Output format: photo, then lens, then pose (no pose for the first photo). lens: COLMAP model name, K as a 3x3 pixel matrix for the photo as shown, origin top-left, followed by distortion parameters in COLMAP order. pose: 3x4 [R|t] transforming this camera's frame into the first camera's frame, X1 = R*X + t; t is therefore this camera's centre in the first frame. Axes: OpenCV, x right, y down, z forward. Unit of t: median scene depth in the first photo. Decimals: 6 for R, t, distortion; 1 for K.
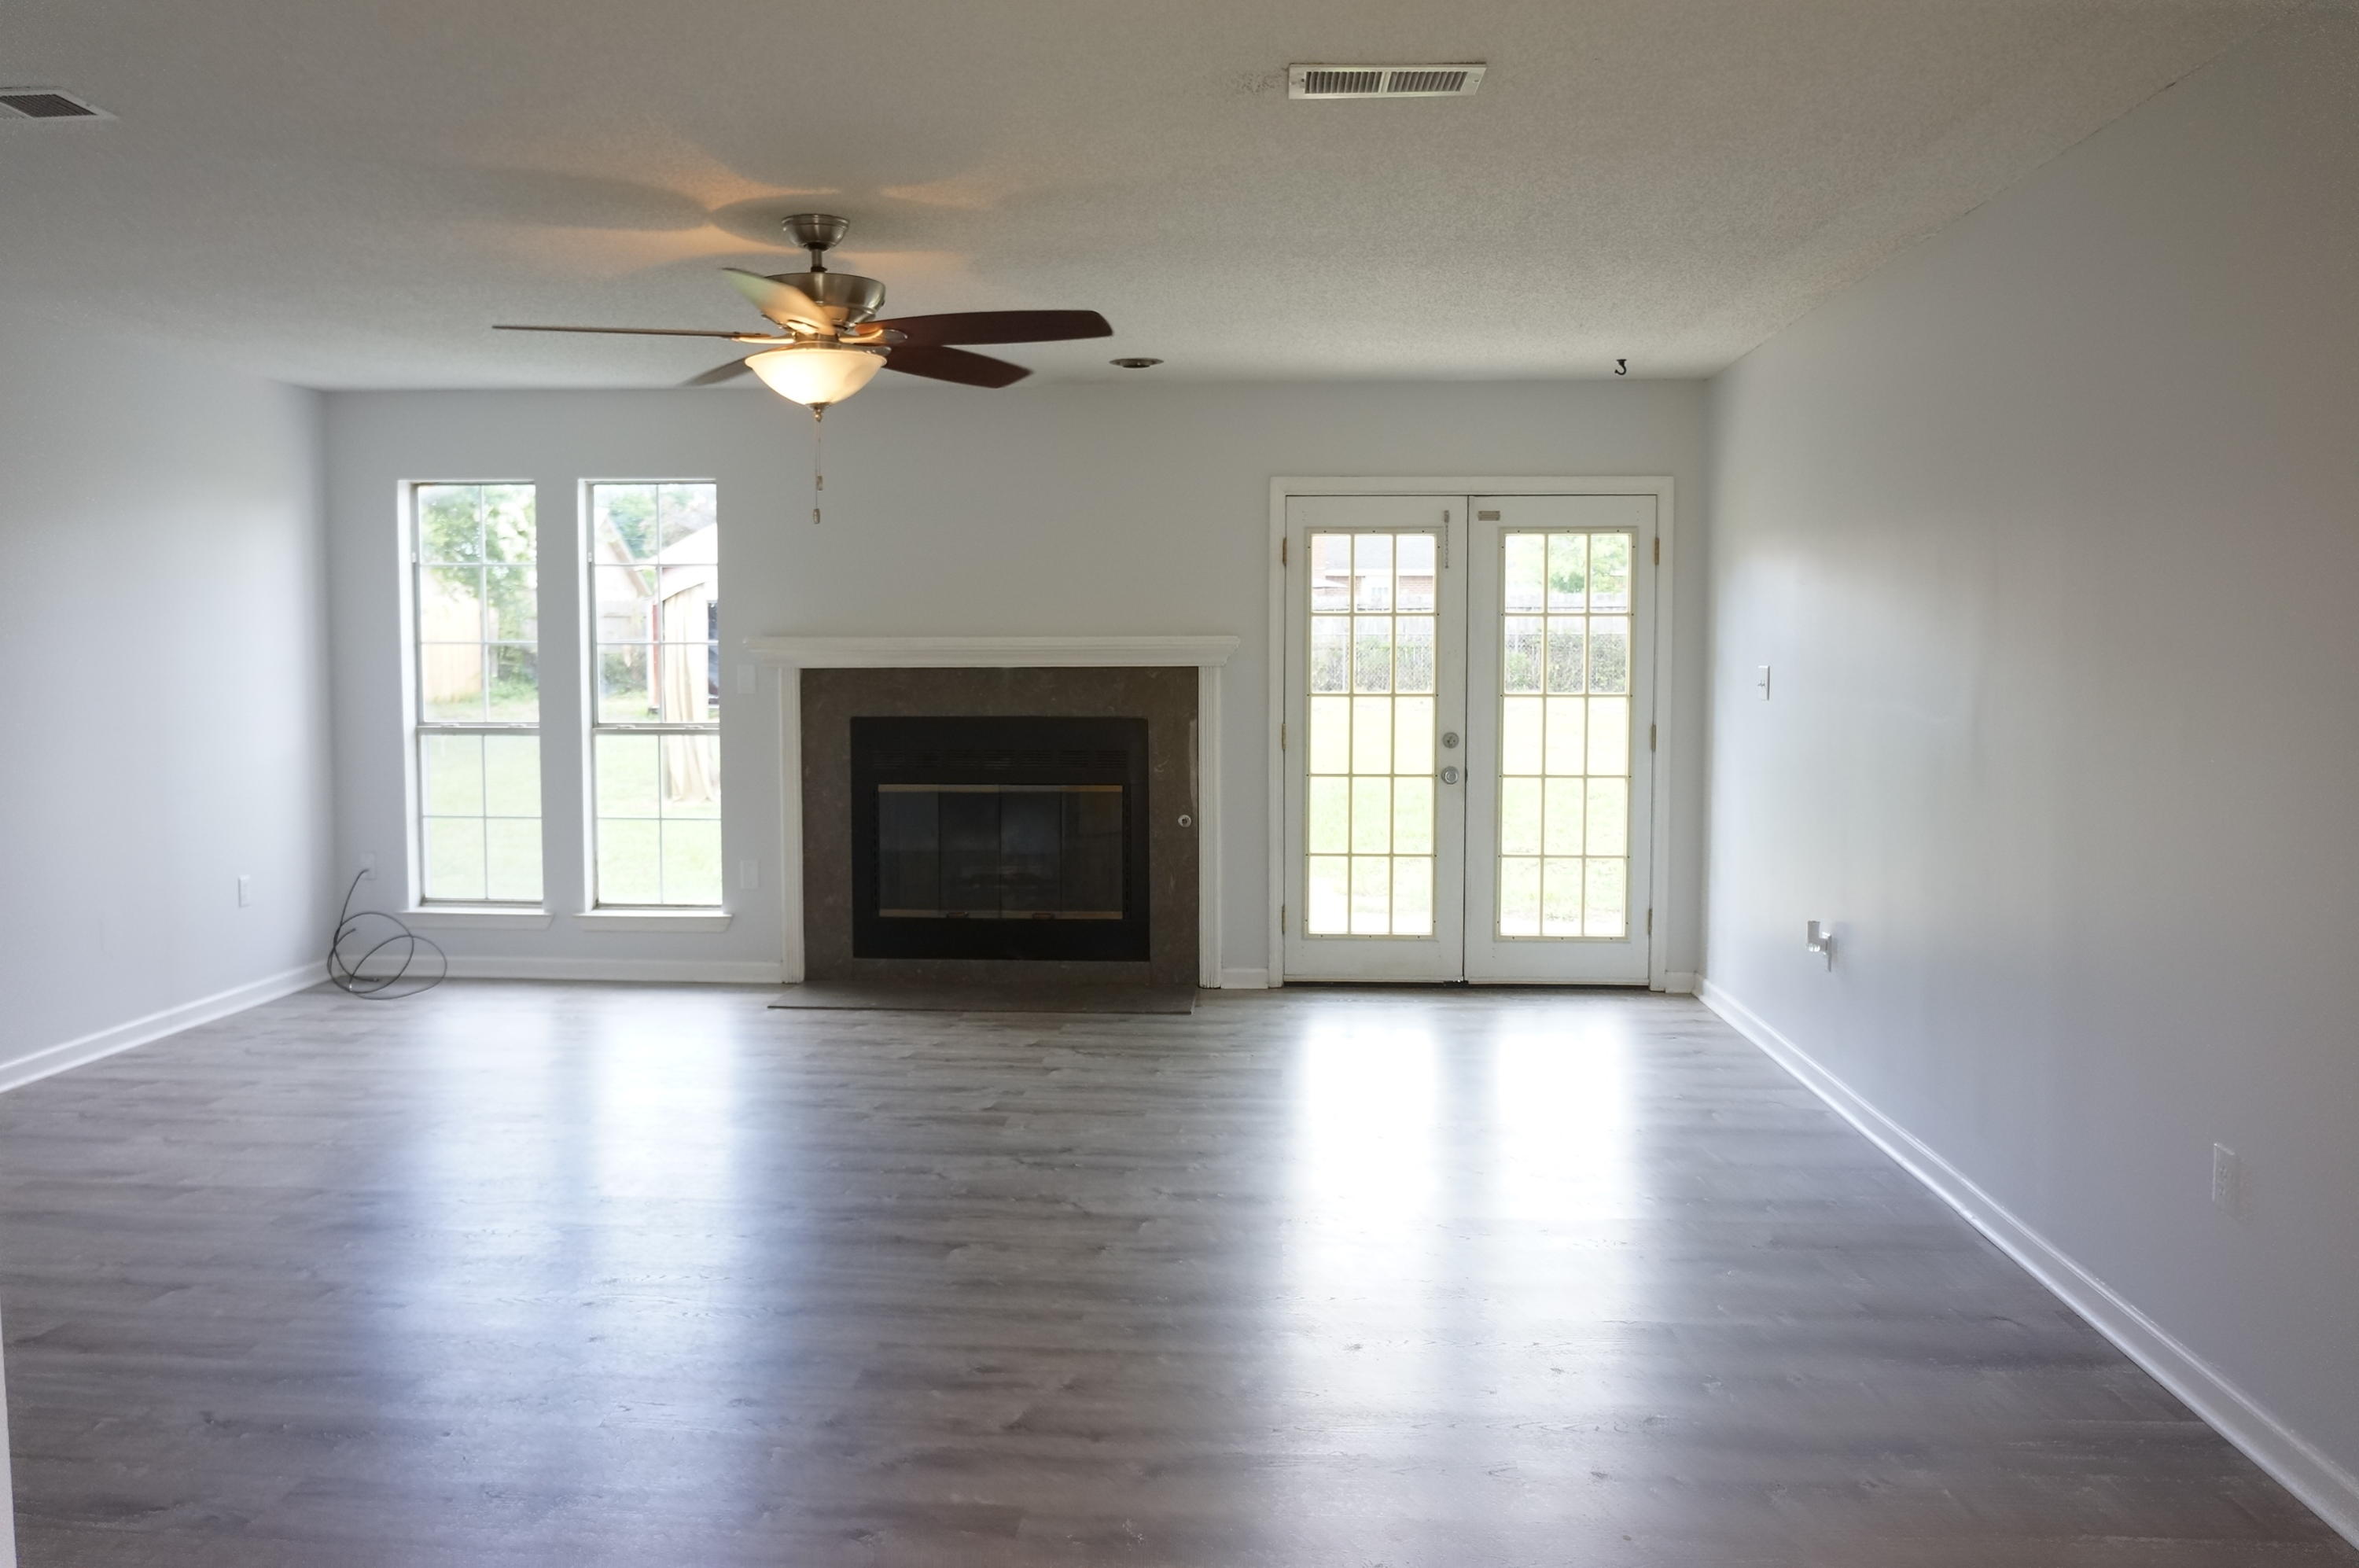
lens RADIAL K [[1838.4, 0, 1152.4], [0, 1838.4, 757.6], [0, 0, 1]] dist [-0.007265, 0.003159]
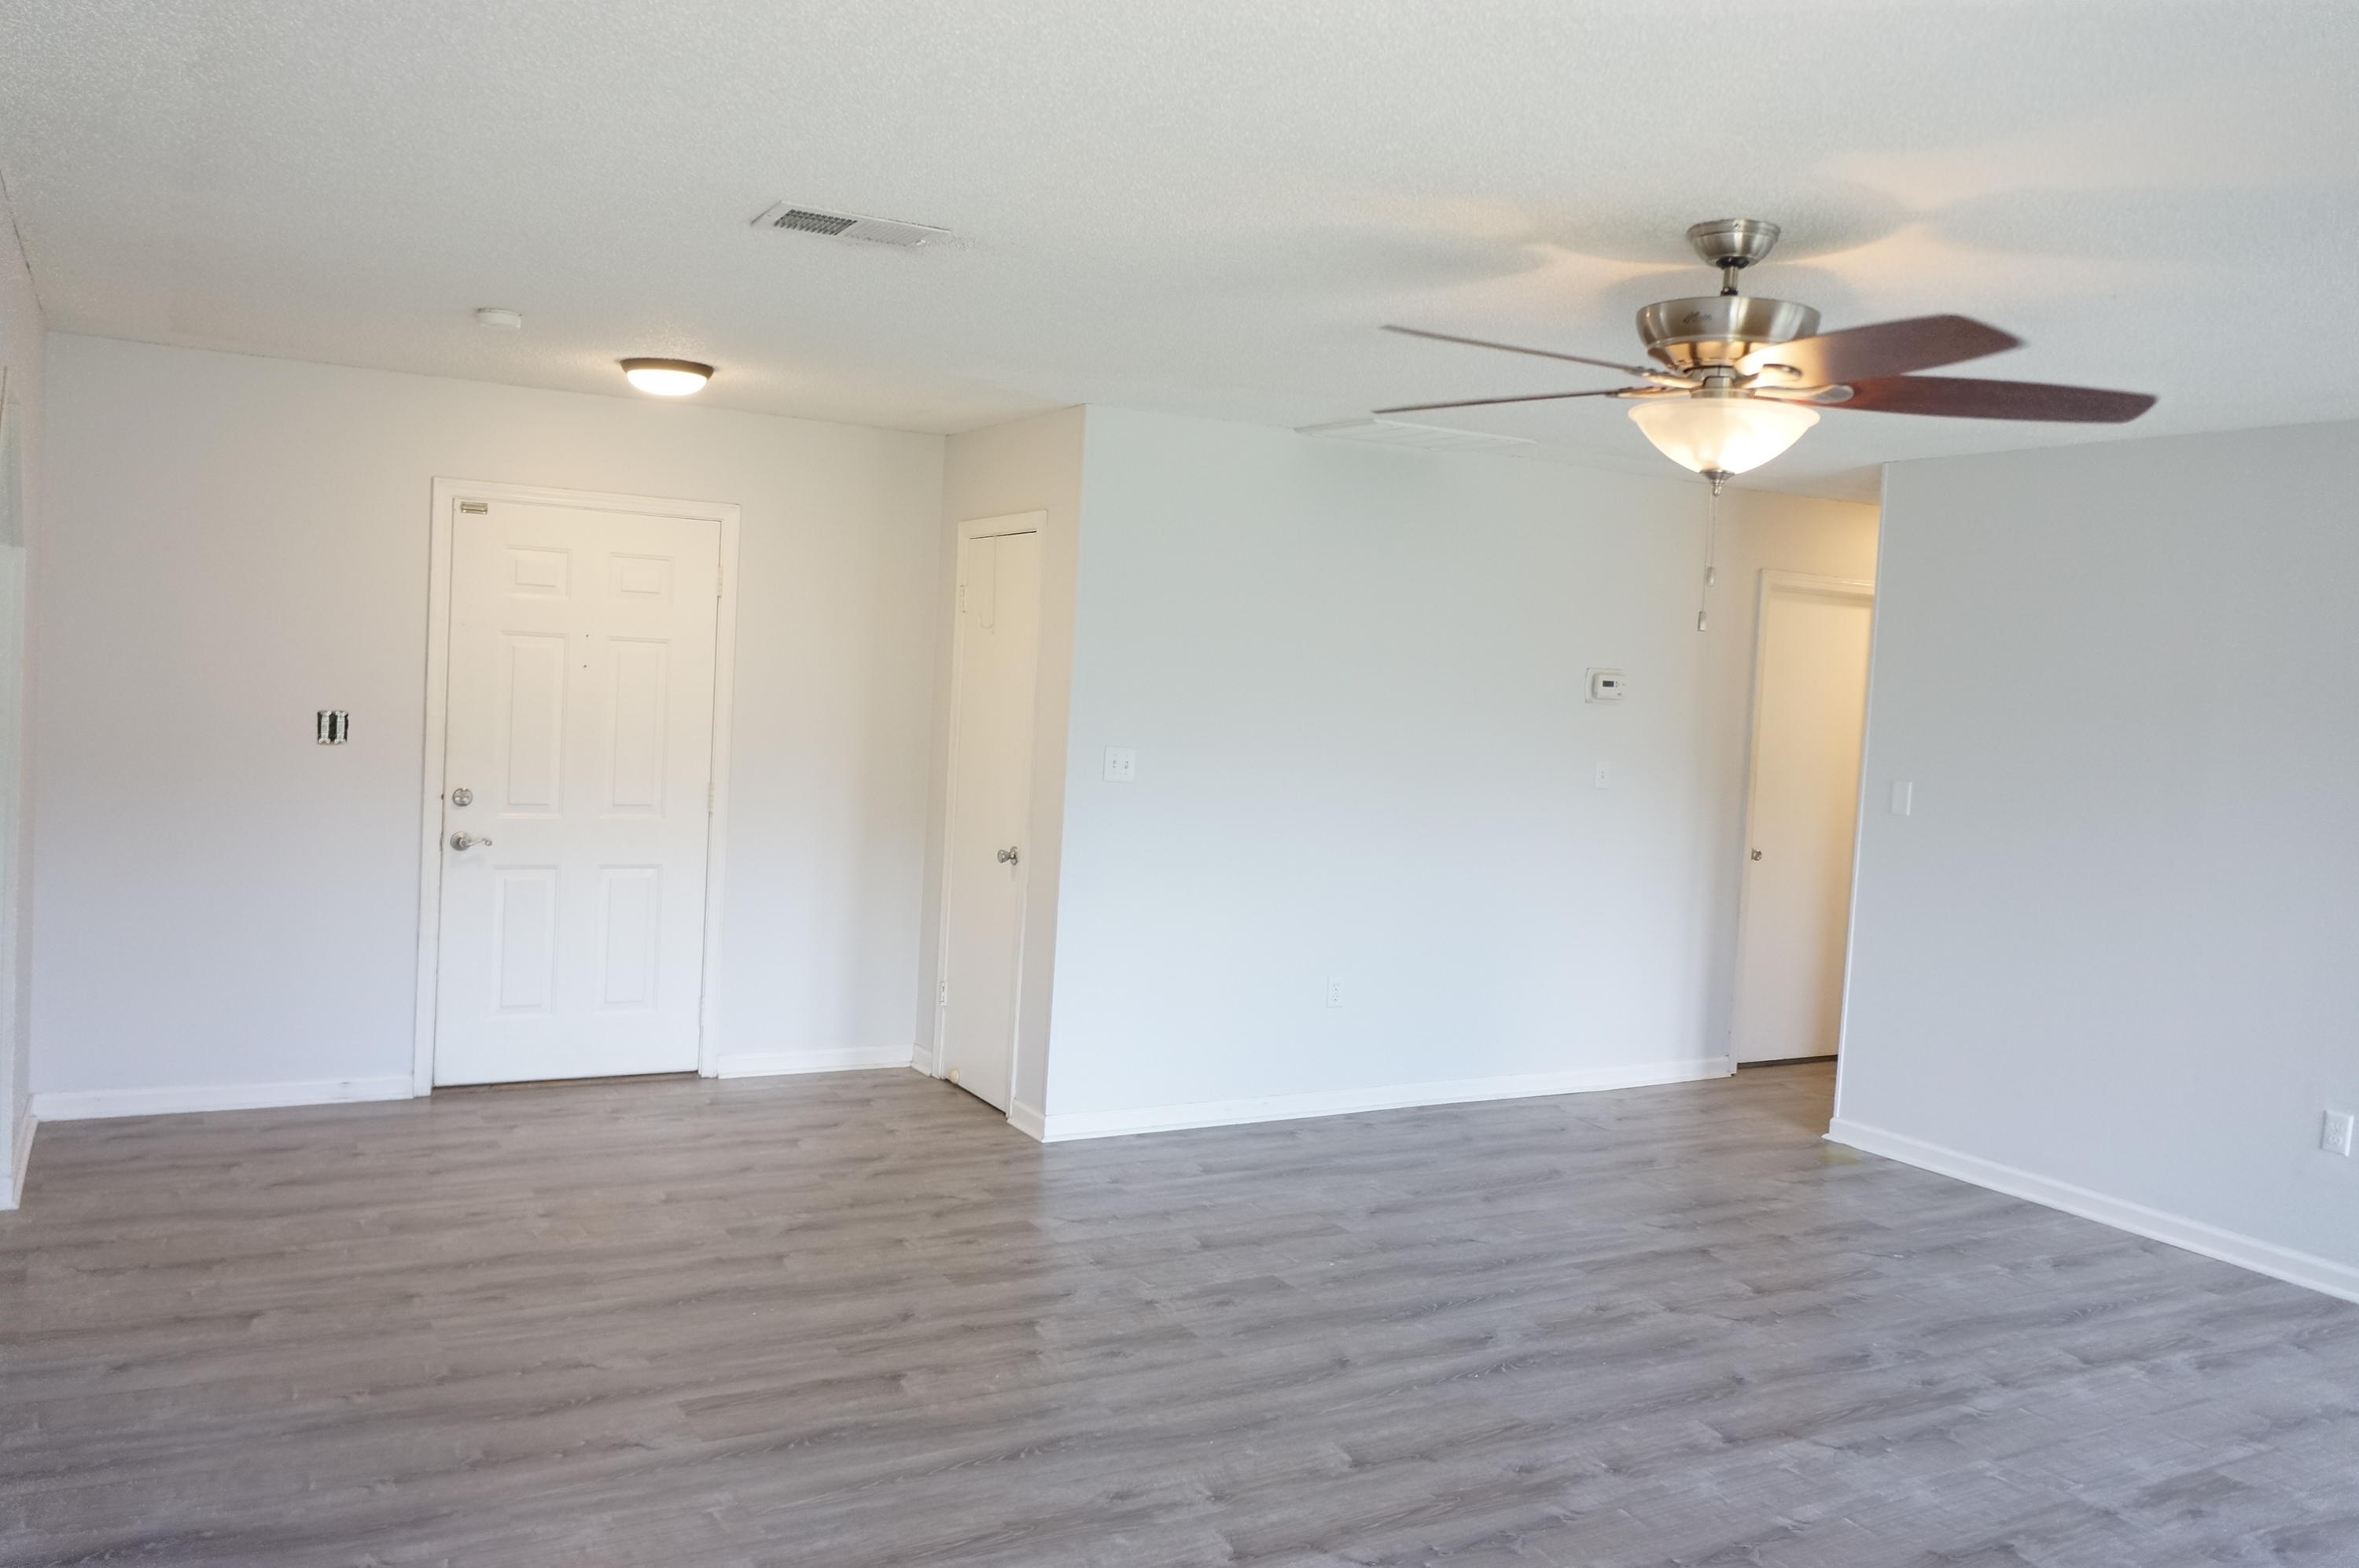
lens RADIAL K [[1838.4, 0, 1152.4], [0, 1838.4, 757.6], [0, 0, 1]] dist [-0.007265, 0.003159]
pose [[-0.843180, -0.023780, -0.537105, 0.253547], [-0.087951, 0.991664, 0.094164, -0.076908], [0.530388, 0.126636, -0.838243, 0.927425]]
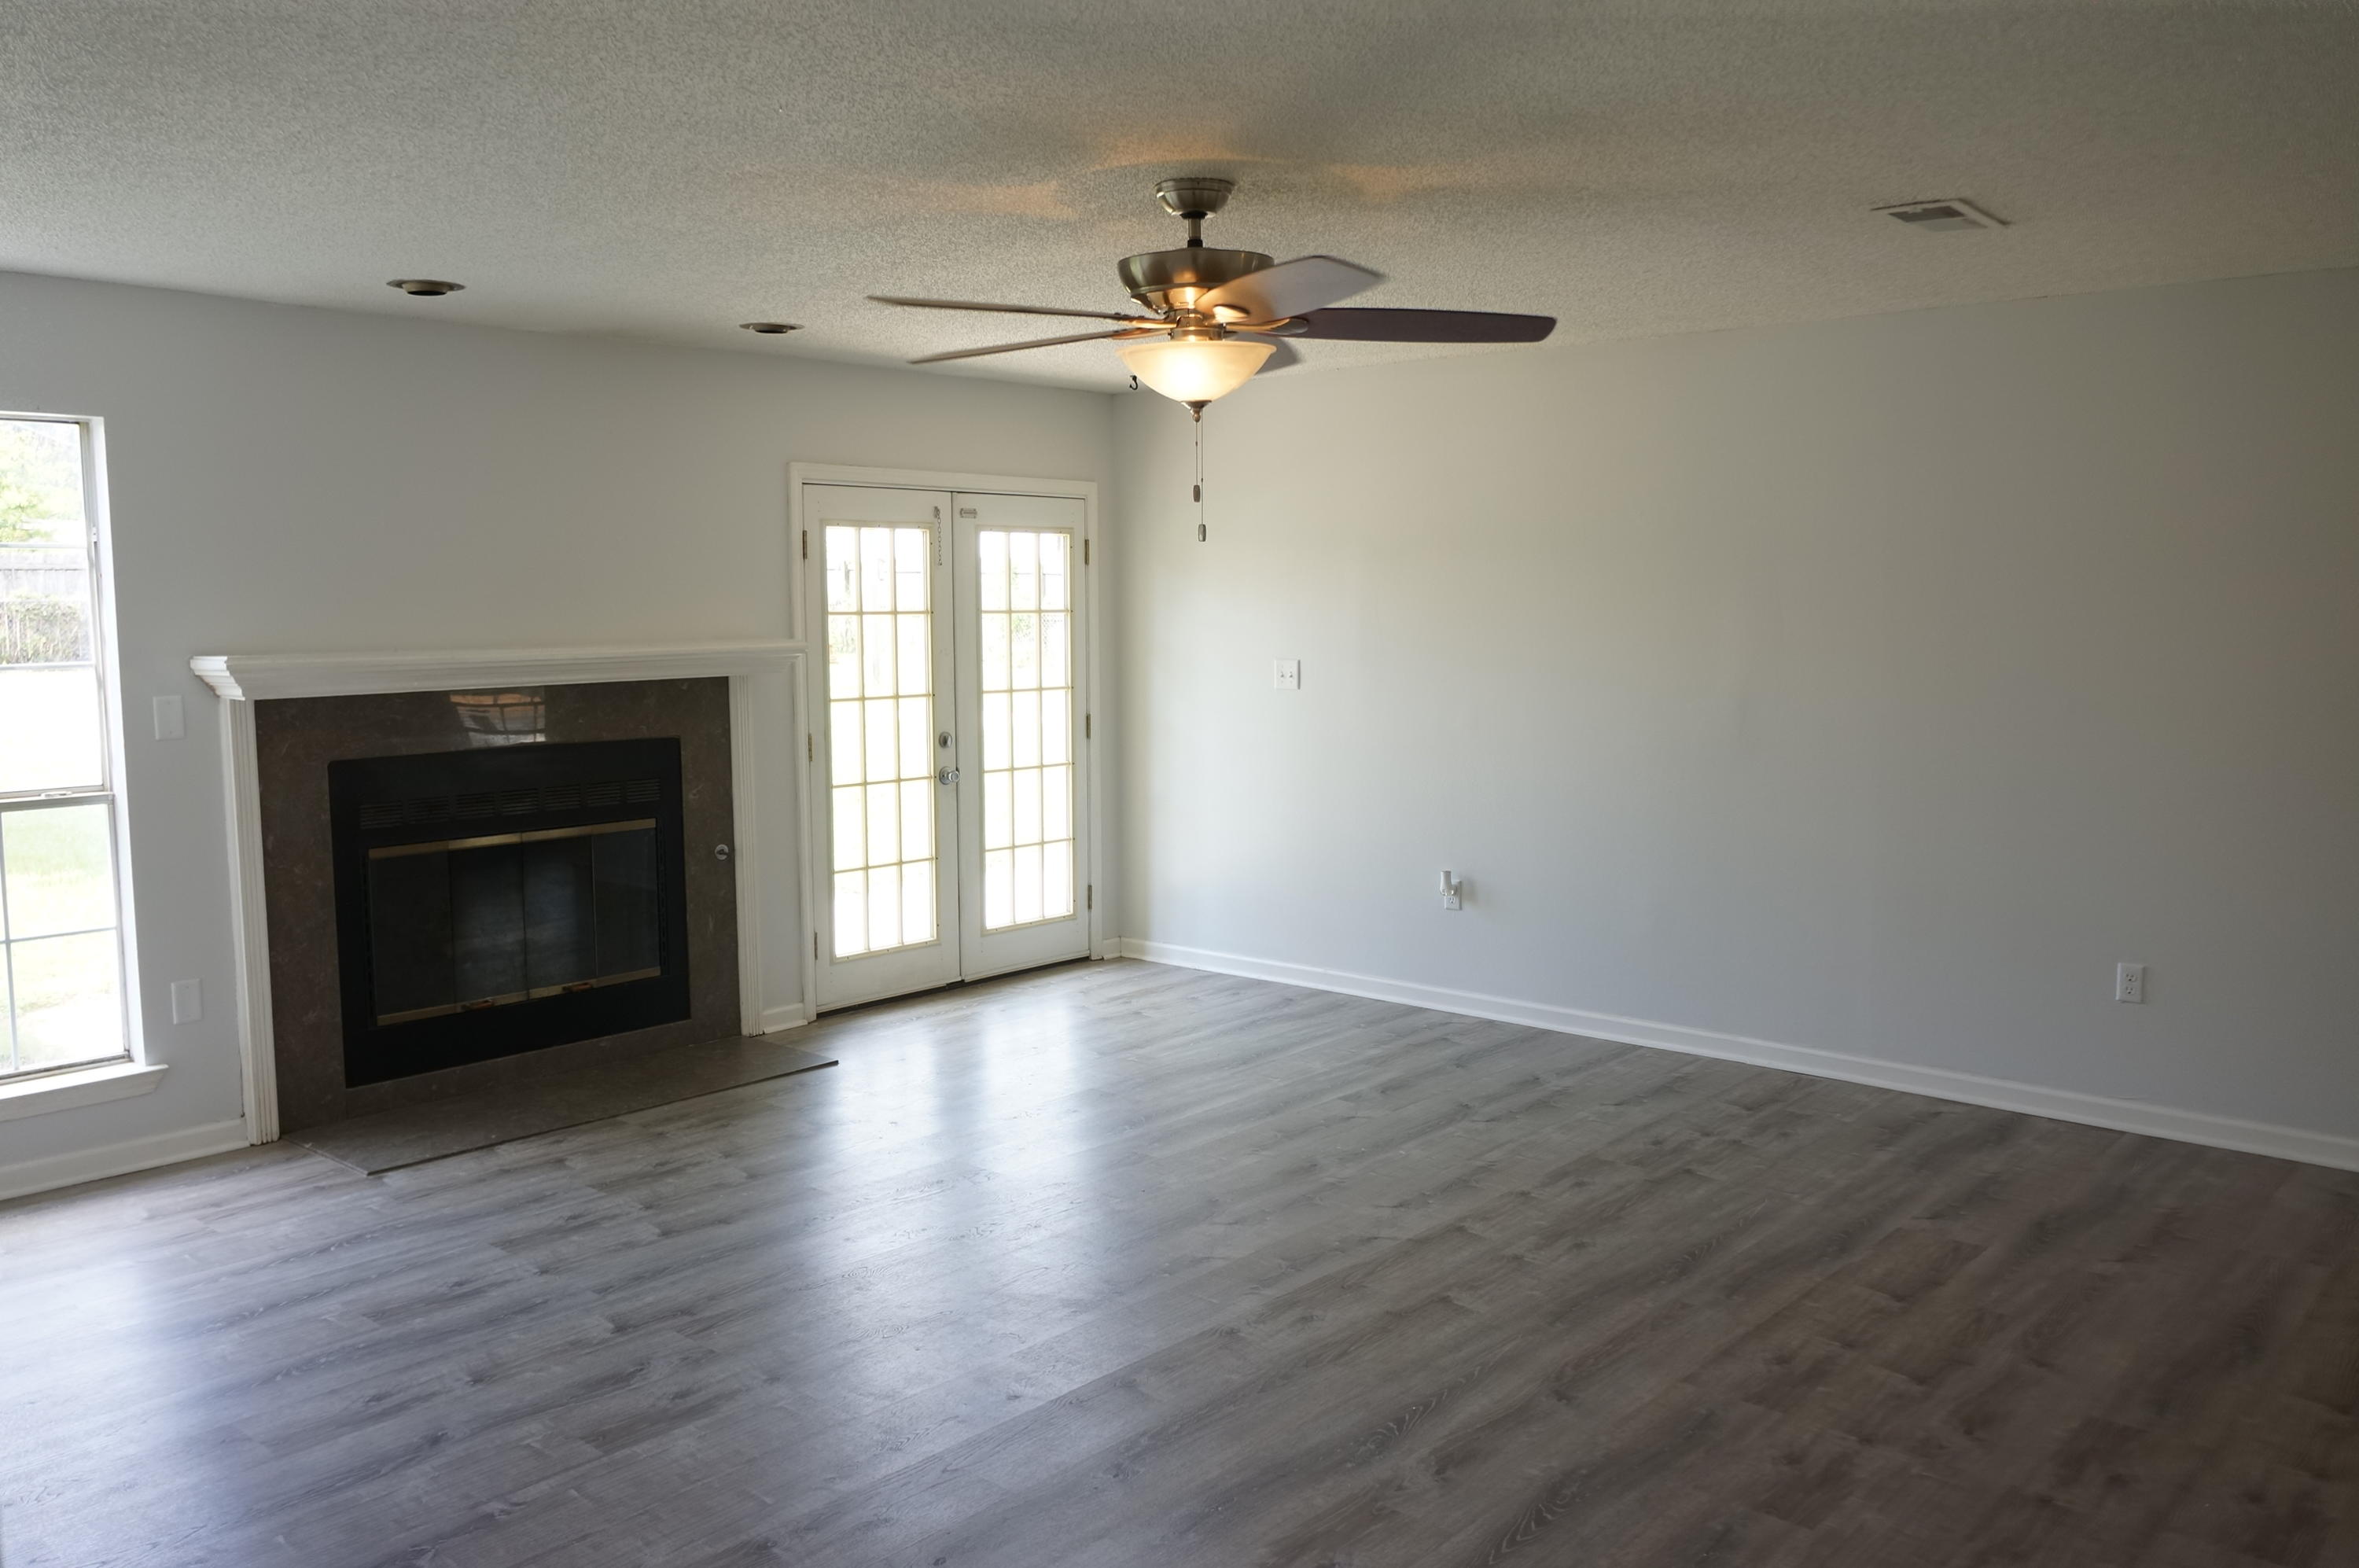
lens RADIAL K [[1839.5, 0, 1179.5], [0, 1839.5, 784.0], [0, 0, 1]] dist [-0.003636, -0.000230]
pose [[0.619134, -0.082257, 0.780965, -0.528929], [0.052590, 0.996609, 0.063278, -0.041797], [-0.783522, 0.001894, 0.621361, 0.288123]]
